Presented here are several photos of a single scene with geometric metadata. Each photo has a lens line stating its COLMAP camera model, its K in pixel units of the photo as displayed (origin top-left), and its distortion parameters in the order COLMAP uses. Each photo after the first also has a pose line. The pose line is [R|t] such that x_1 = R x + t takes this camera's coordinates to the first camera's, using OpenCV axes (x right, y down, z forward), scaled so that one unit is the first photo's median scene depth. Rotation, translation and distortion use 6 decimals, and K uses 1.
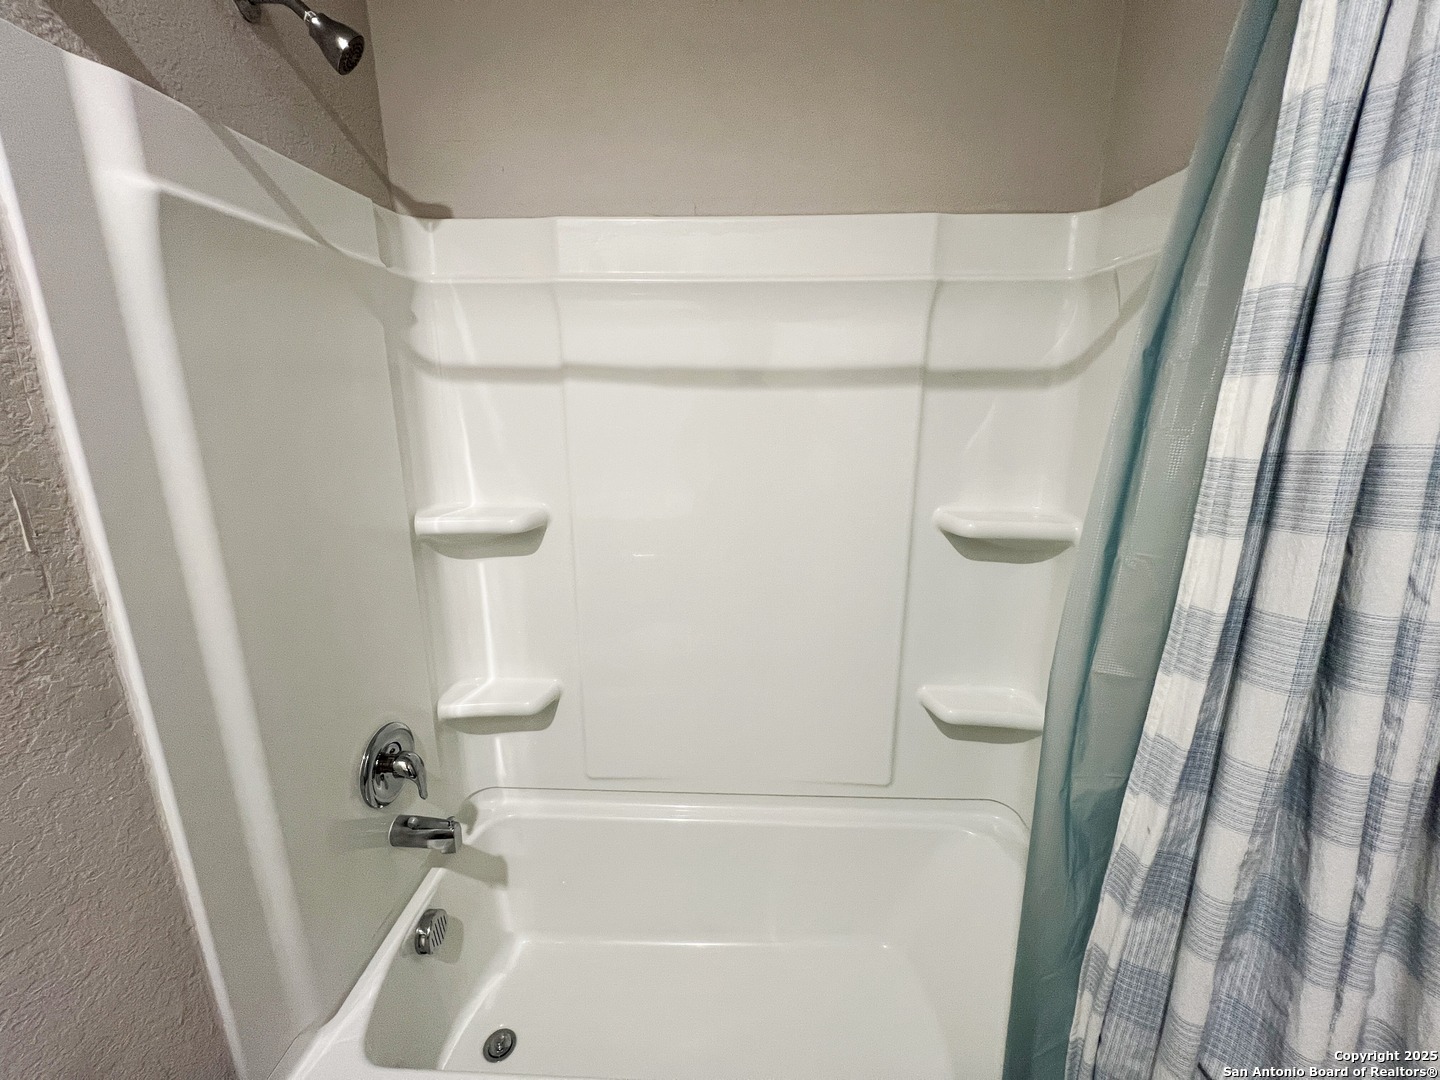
lens RADIAL K [[575.2, 0, 721.0], [0, 575.2, 535.8], [0, 0, 1]] dist [-0.000325, 0.000216]
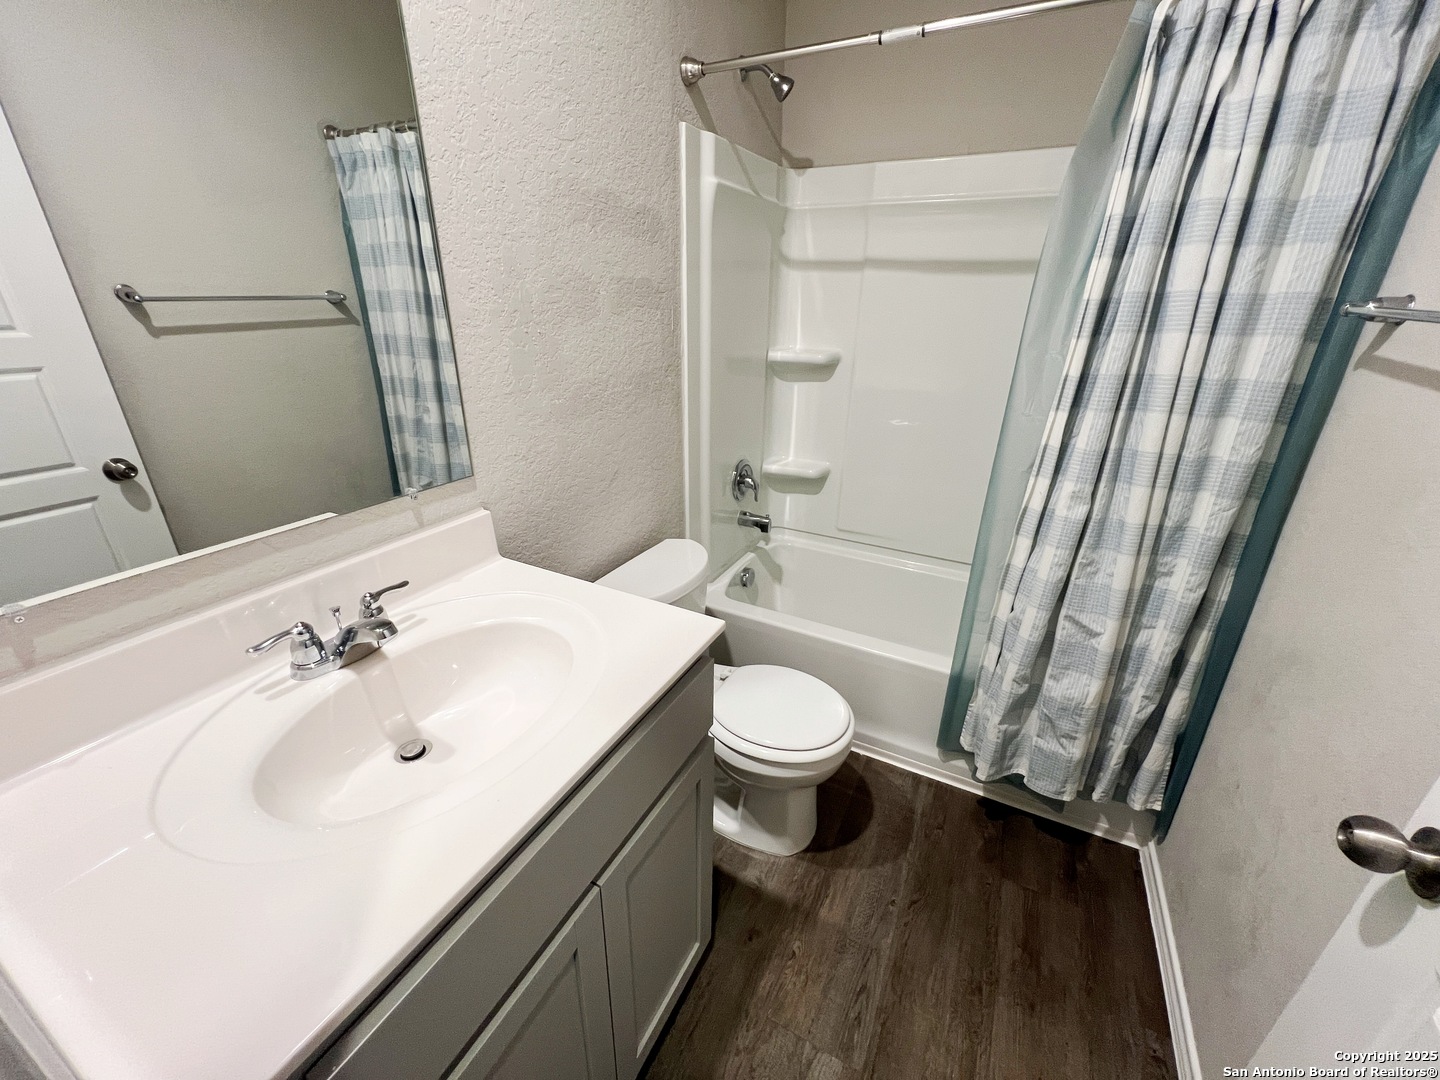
lens RADIAL K [[575.2, 0, 720.9], [0, 575.2, 541.3], [0, 0, 1]] dist [-0.000325, 0.000216]
pose [[0.901553, 0.180532, -0.393205, 0.147659], [-0.115951, 0.976360, 0.182420, 0.242469], [0.416842, -0.118869, 0.901173, -0.761606]]
